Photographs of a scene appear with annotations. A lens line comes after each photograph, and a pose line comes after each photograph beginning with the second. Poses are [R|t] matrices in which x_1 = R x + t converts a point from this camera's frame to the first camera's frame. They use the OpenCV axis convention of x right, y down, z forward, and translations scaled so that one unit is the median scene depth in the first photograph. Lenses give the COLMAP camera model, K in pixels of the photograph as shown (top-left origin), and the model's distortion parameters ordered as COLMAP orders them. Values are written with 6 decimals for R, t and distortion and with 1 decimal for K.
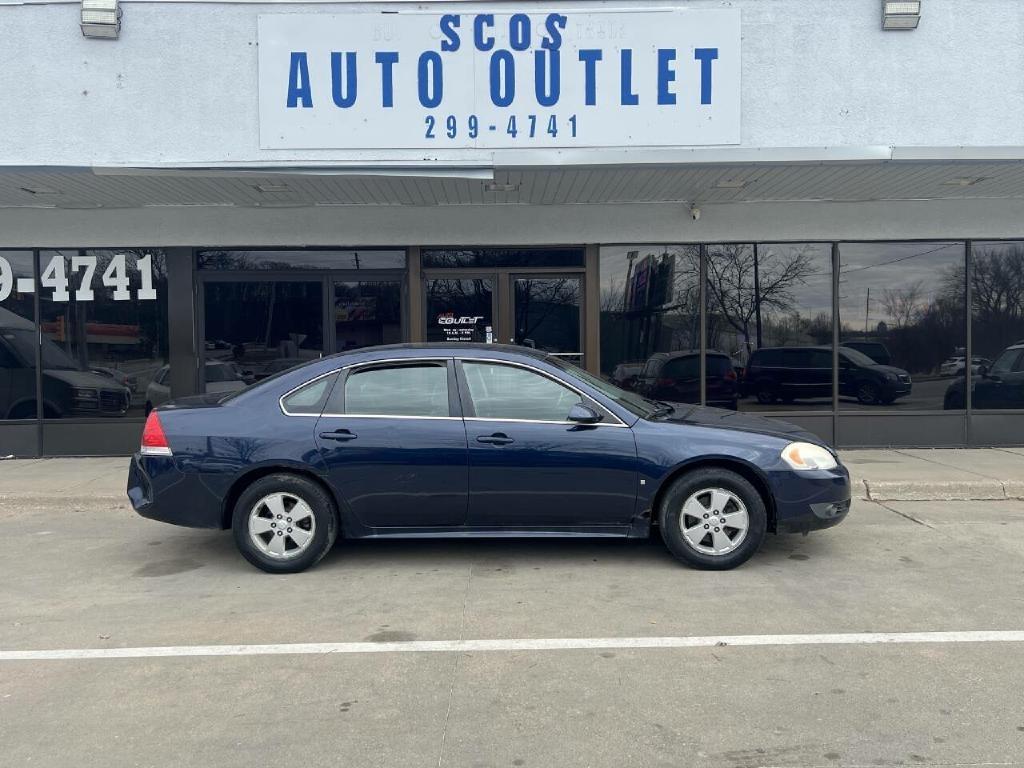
lens RADIAL K [[863.6, 0, 505.8], [0, 863.6, 375.0], [0, 0, 1]] dist [0.037332, -0.033371]
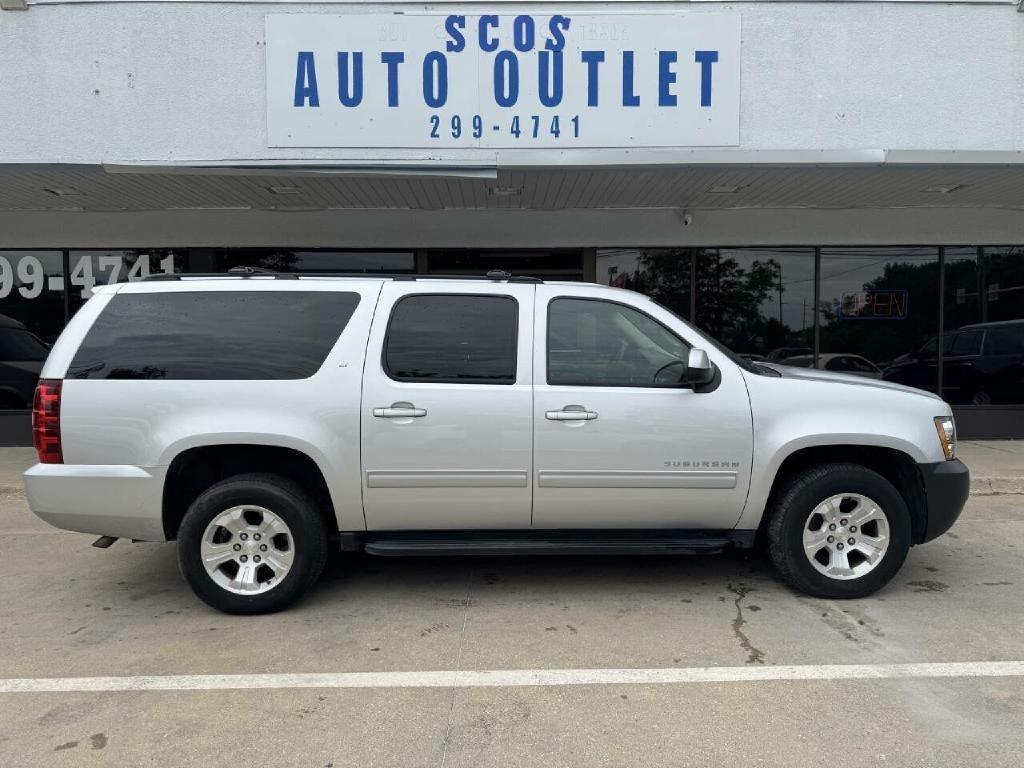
lens RADIAL K [[713.8, 0, 510.7], [0, 713.8, 383.9], [0, 0, 1]] dist [0.018695, -0.020623]
pose [[0.999962, 0.004980, 0.007167, -0.003091], [-0.005131, 0.999763, 0.021142, -0.002356], [-0.007060, -0.021178, 0.999751, 0.152888]]
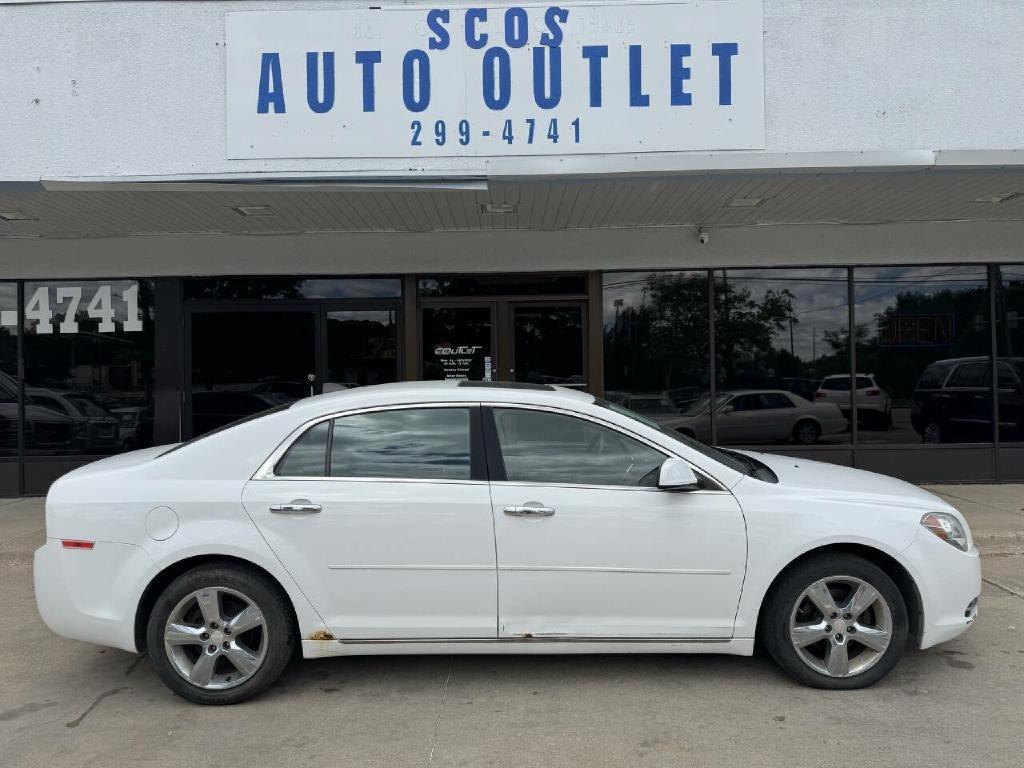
lens RADIAL K [[713.8, 0, 505.7], [0, 713.8, 377.9], [0, 0, 1]] dist [0.018695, -0.020623]
pose [[0.999922, -0.005517, -0.011208, 0.011766], [0.005129, 0.999397, -0.034333, -0.007802], [0.011391, 0.034273, 0.999348, 0.271632]]
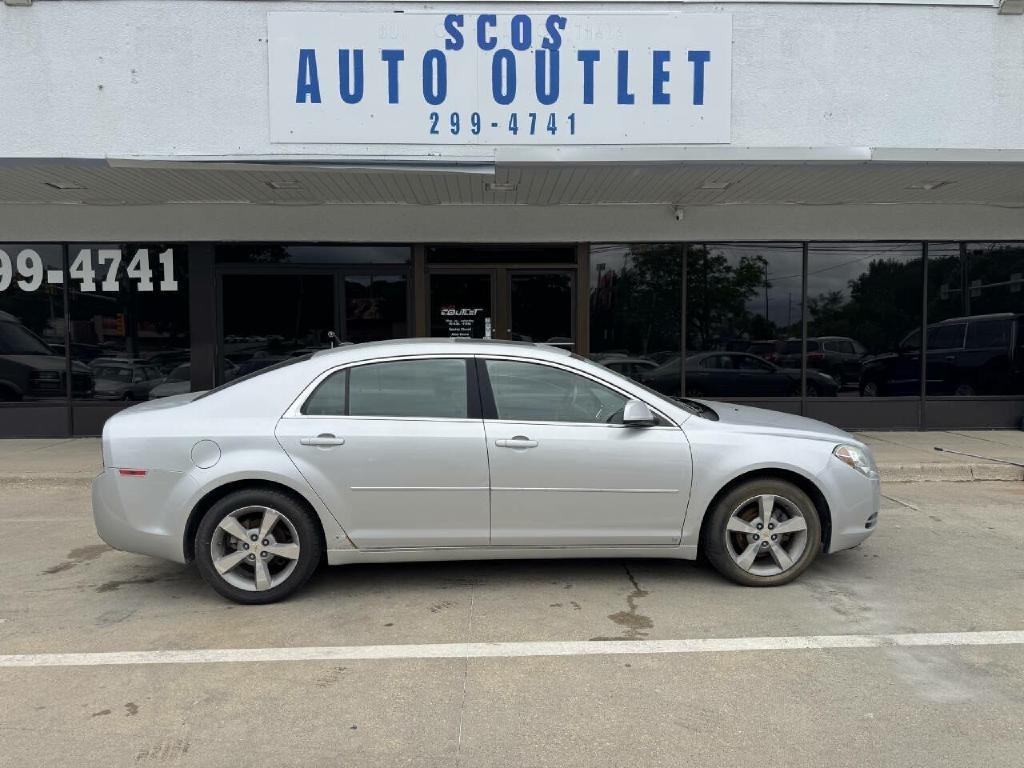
lens RADIAL K [[713.8, 0, 509.0], [0, 713.8, 382.1], [0, 0, 1]] dist [0.018695, -0.020623]
pose [[0.999742, 0.004139, 0.022316, -0.015758], [-0.004689, 0.999686, 0.024629, 0.002780], [-0.022207, -0.024728, 0.999448, 0.132134]]
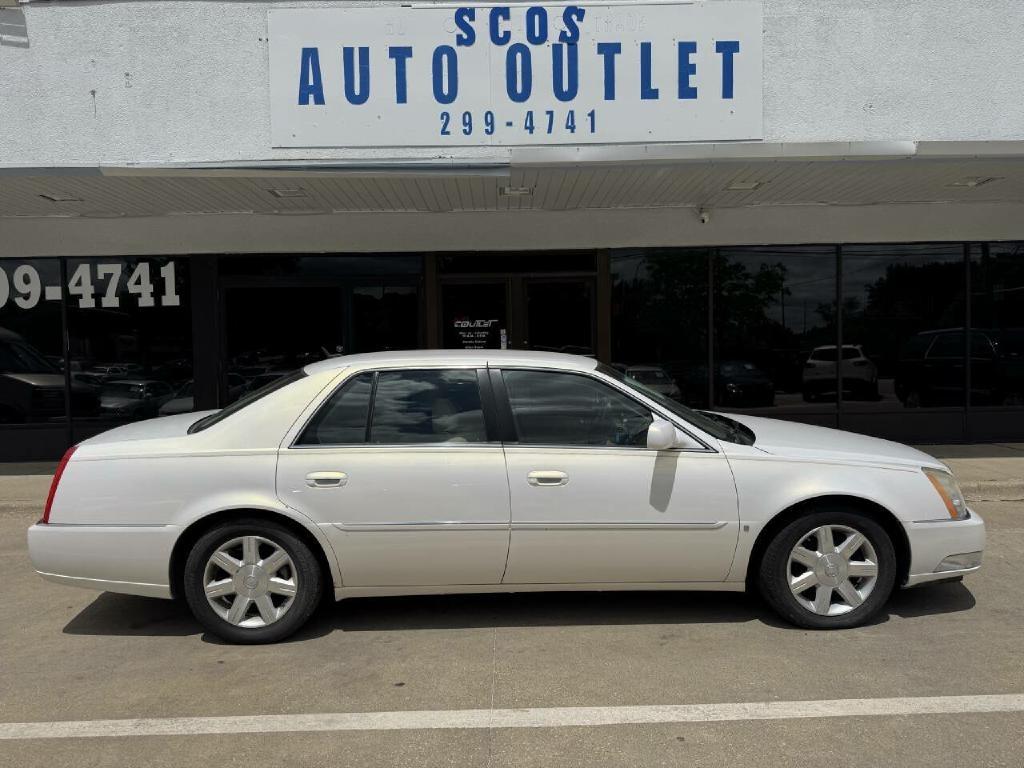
lens RADIAL K [[713.8, 0, 509.3], [0, 713.8, 383.6], [0, 0, 1]] dist [0.018695, -0.020623]
pose [[0.999960, -0.007695, 0.004480, -0.021205], [0.007641, 0.999899, 0.012016, -0.002447], [-0.004572, -0.011982, 0.999918, 0.190081]]
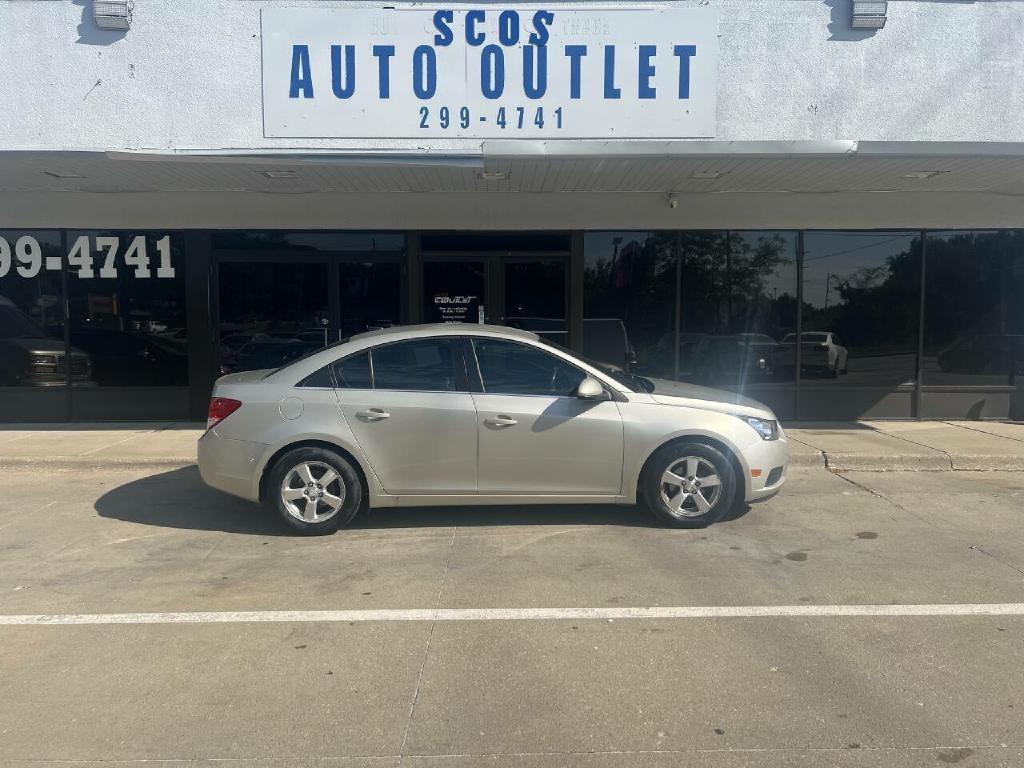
lens RADIAL K [[763.2, 0, 508.2], [0, 763.2, 376.0], [0, 0, 1]] dist [0.015440, 0.003421]
pose [[0.999953, 0.009112, 0.003187, 0.015709], [-0.009229, 0.999194, 0.039065, -0.006984], [-0.002828, -0.039093, 0.999232, 0.049493]]
